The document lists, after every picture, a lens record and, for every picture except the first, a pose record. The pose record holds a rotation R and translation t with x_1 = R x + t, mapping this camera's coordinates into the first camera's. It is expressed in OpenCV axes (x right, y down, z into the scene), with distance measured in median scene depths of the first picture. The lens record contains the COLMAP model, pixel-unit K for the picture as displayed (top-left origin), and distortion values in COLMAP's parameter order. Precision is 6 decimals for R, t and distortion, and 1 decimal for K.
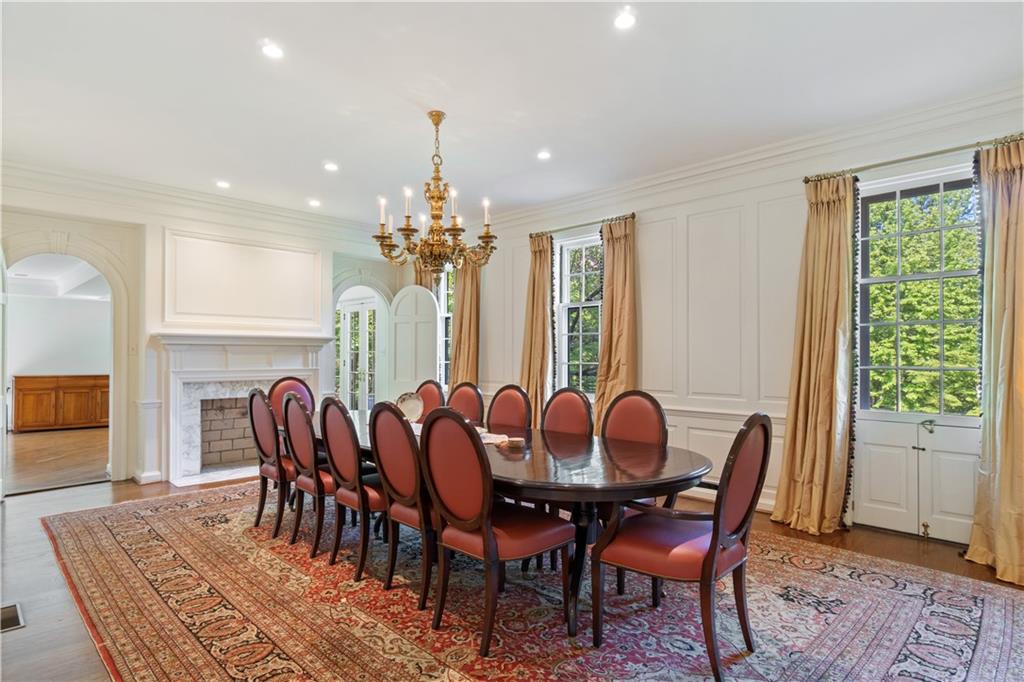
lens RADIAL K [[544.9, 0, 509.2], [0, 544.9, 347.4], [0, 0, 1]] dist [-0.000938, 0.000202]
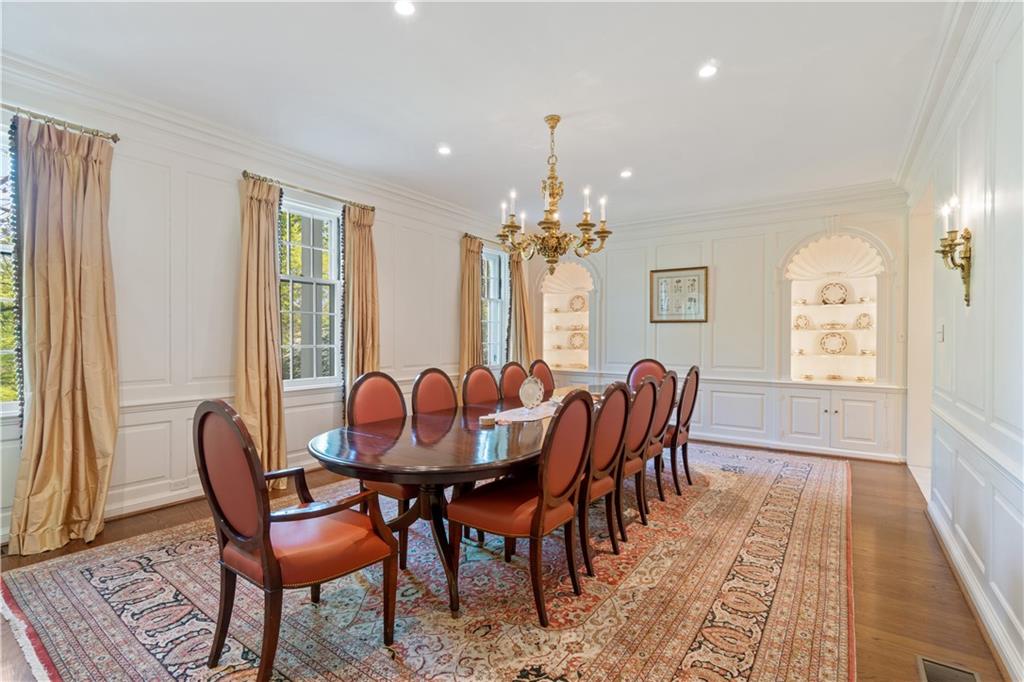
lens RADIAL K [[475.1, 0, 509.4], [0, 475.1, 335.5], [0, 0, 1]] dist [-0.002674, -0.000176]
pose [[-0.159947, -0.001327, 0.987125, -1.061099], [-0.018531, 0.999827, -0.001659, 0.012871], [-0.986952, -0.018558, -0.159944, 1.228994]]
